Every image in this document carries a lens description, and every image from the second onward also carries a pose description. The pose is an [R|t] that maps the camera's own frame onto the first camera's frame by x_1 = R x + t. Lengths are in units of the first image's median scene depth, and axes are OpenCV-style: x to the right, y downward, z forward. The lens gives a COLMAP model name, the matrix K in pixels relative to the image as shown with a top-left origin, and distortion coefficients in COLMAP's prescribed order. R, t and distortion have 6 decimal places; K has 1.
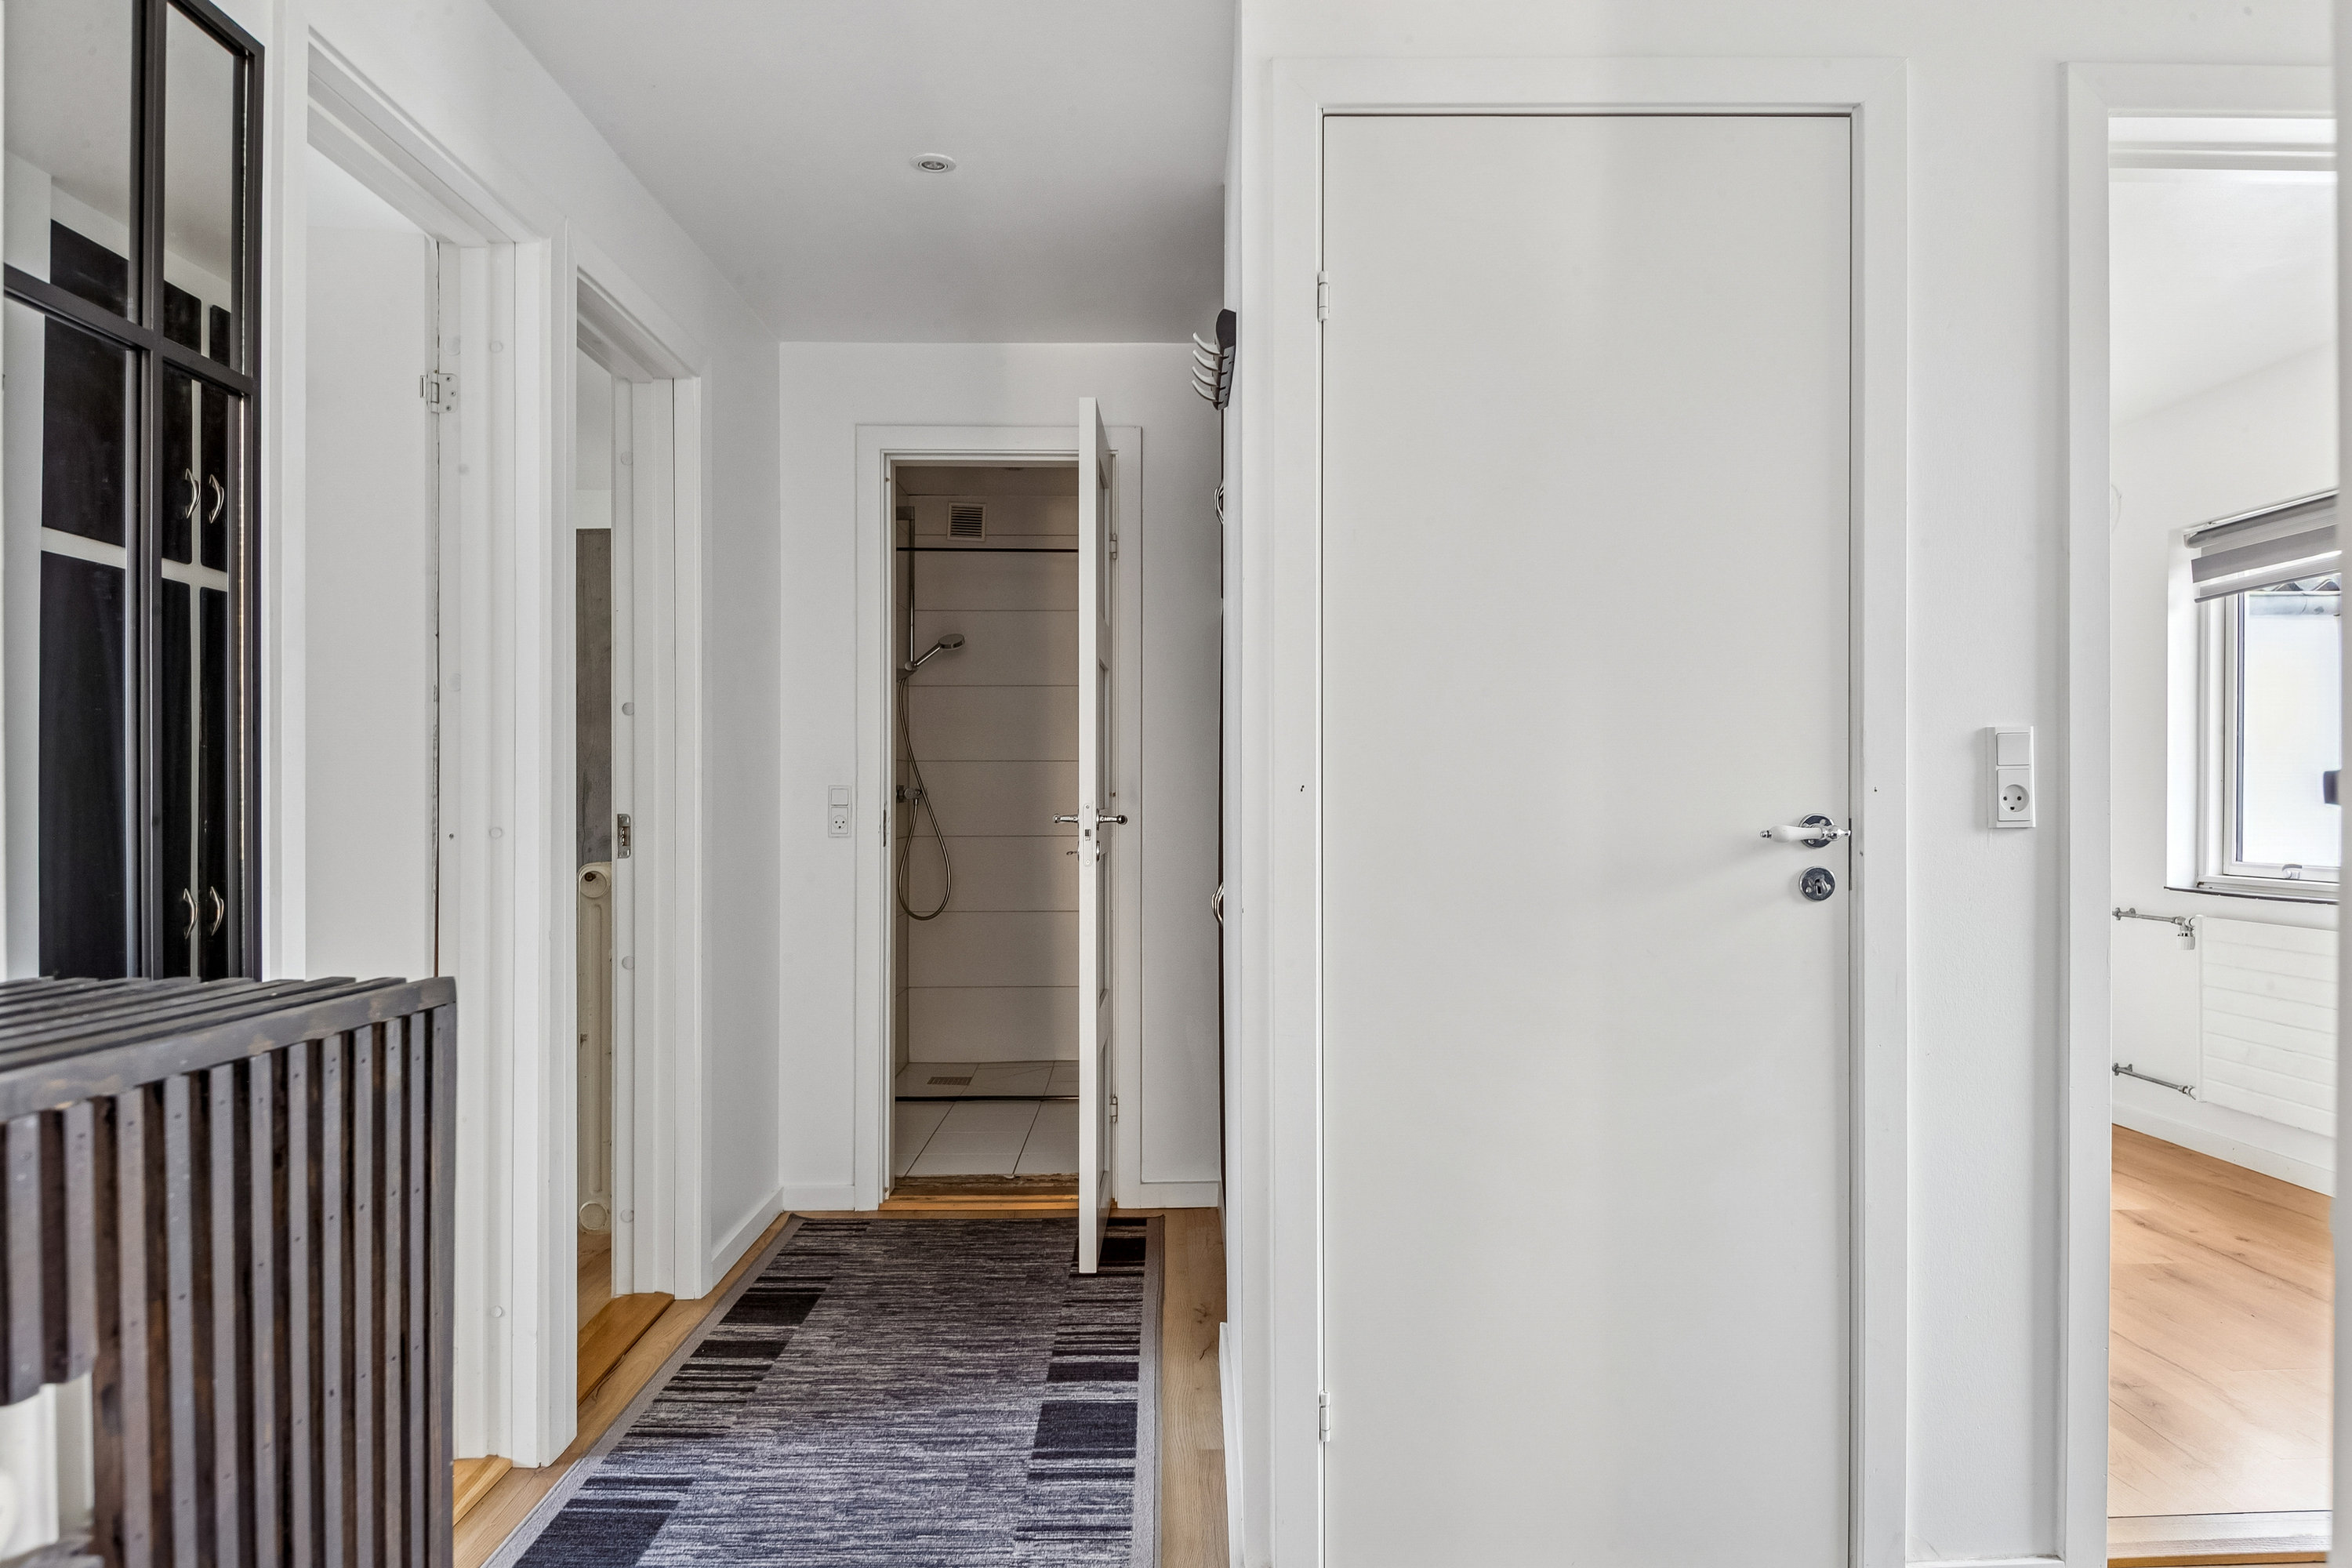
lens RADIAL K [[1620.0, 0, 1183.6], [0, 1620.0, 789.7], [0, 0, 1]] dist [-0.032553, -0.000052]
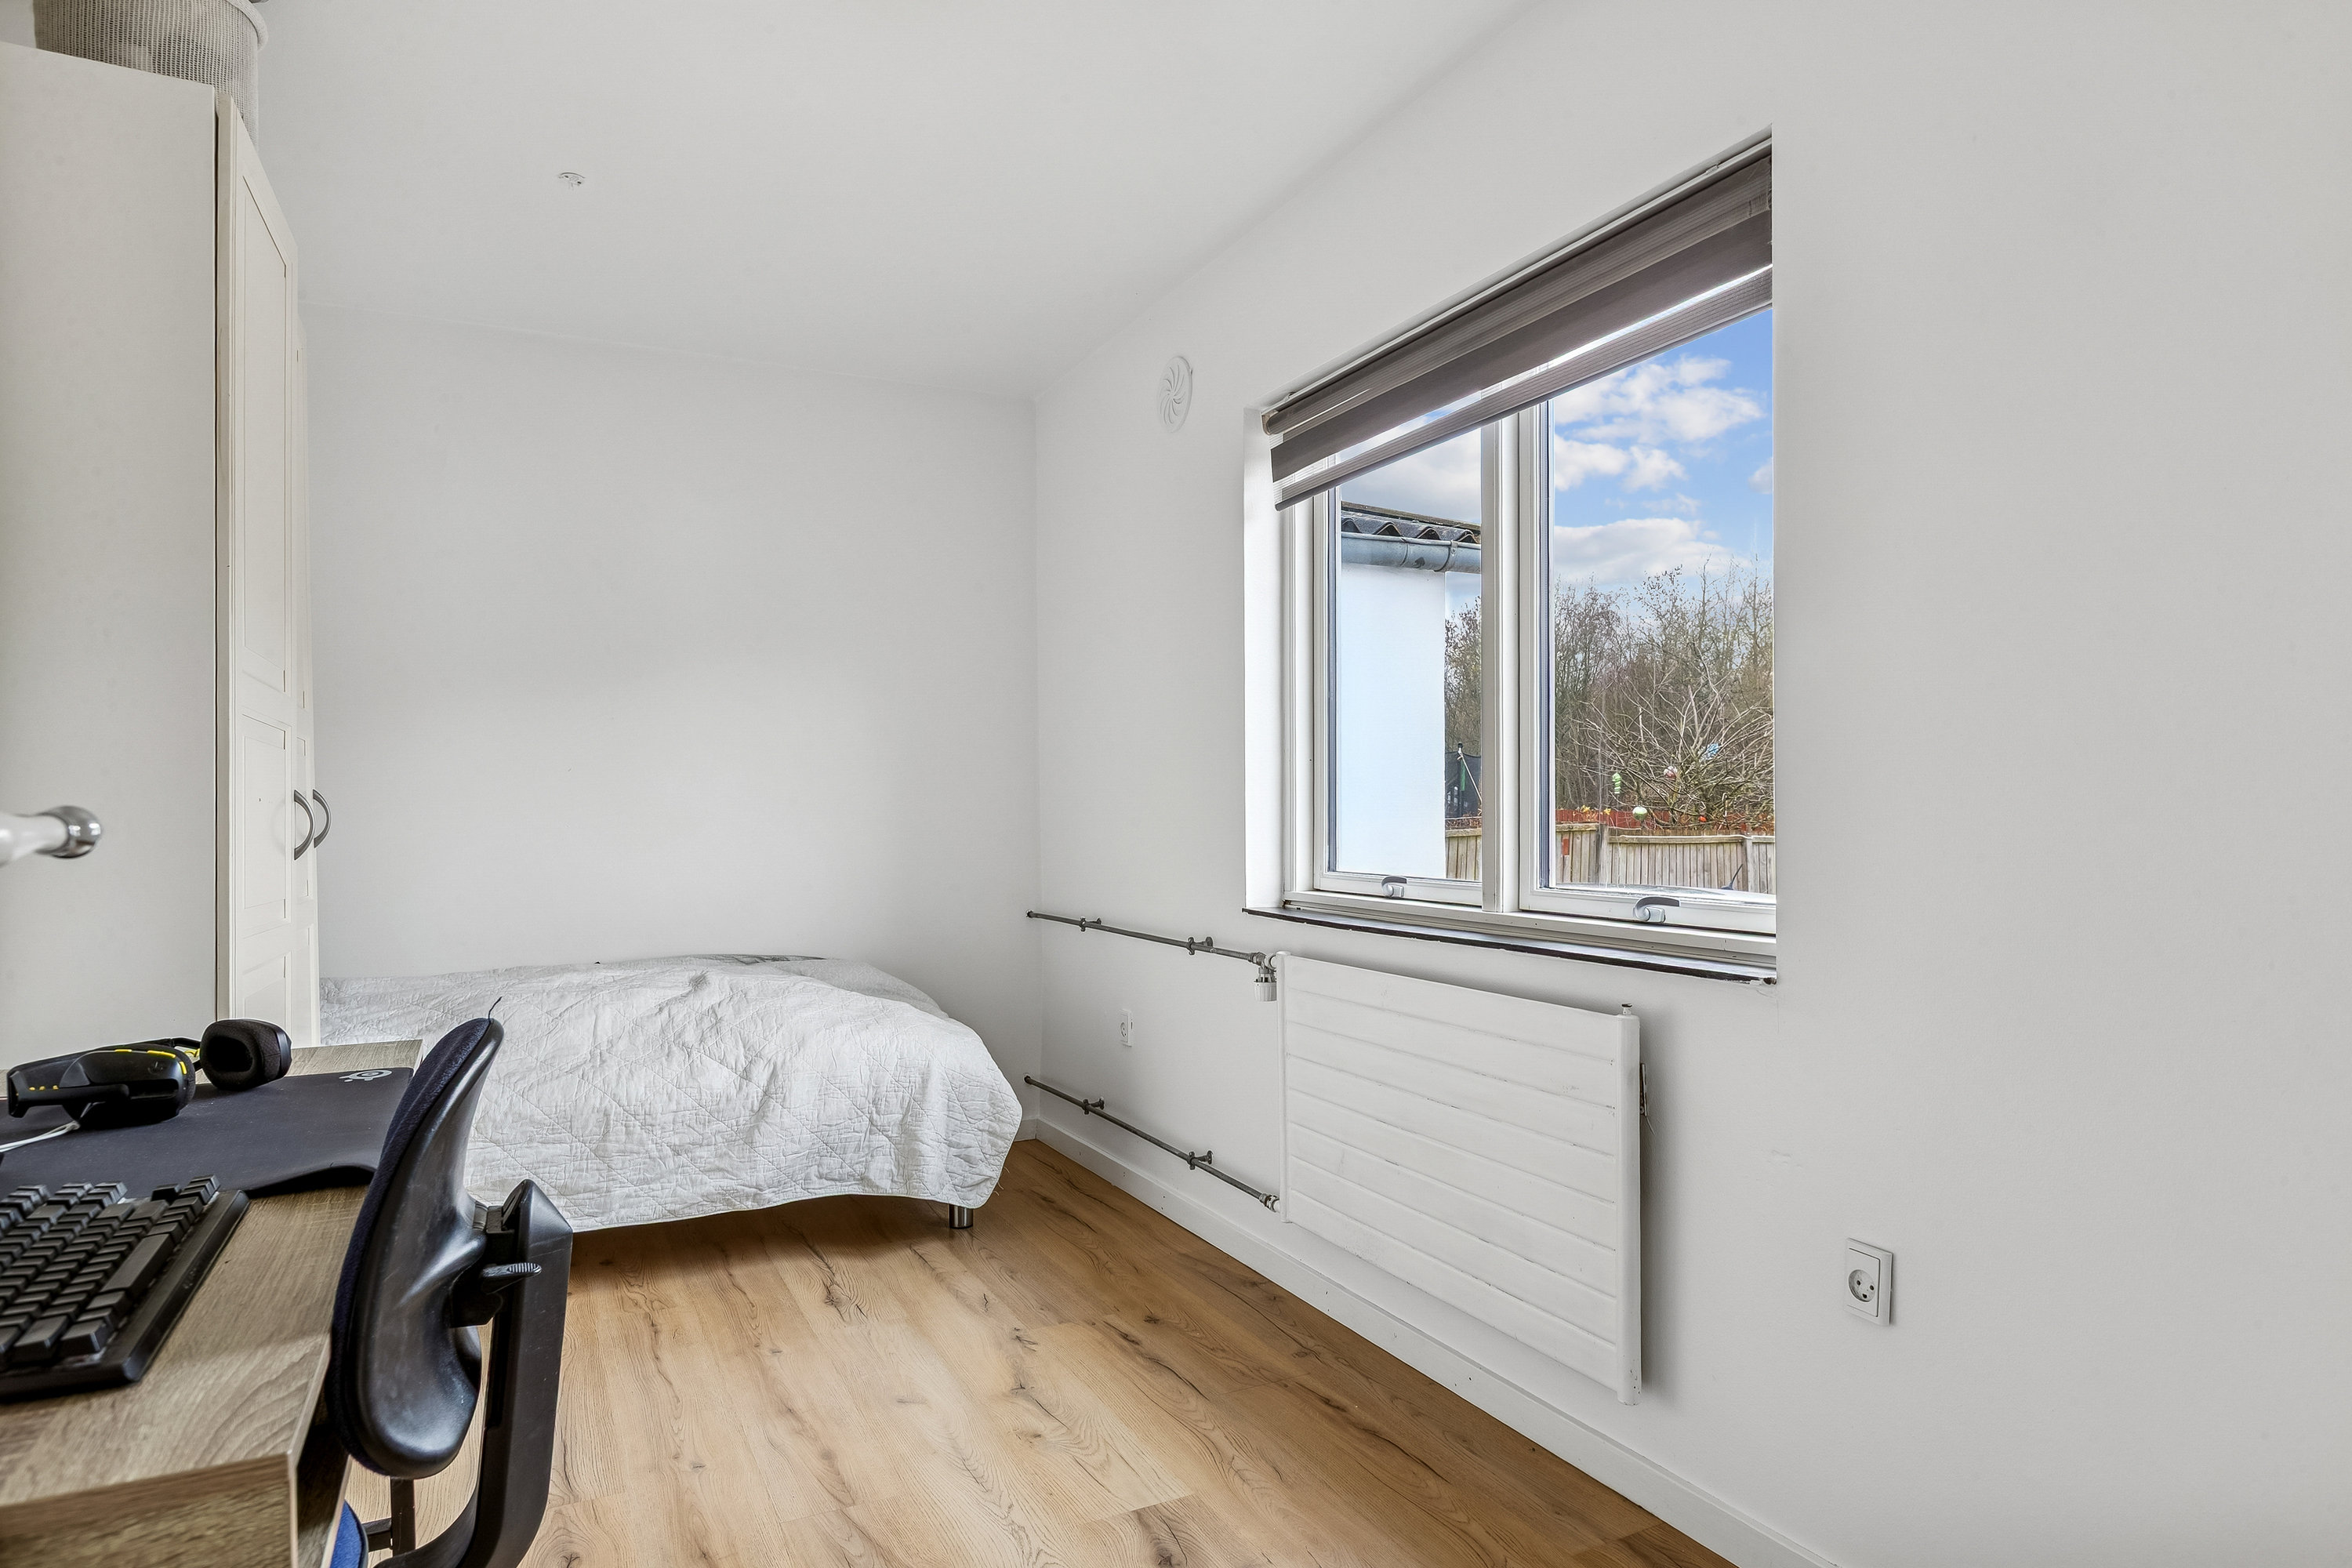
lens RADIAL K [[1322.4, 0, 1173.8], [0, 1322.4, 793.6], [0, 0, 1]] dist [-0.002844, -0.001820]
pose [[0.901345, -0.003539, 0.433087, 0.338457], [0.003889, 0.999992, 0.000076, 0.008703], [-0.433084, 0.001616, 0.901352, 0.492559]]
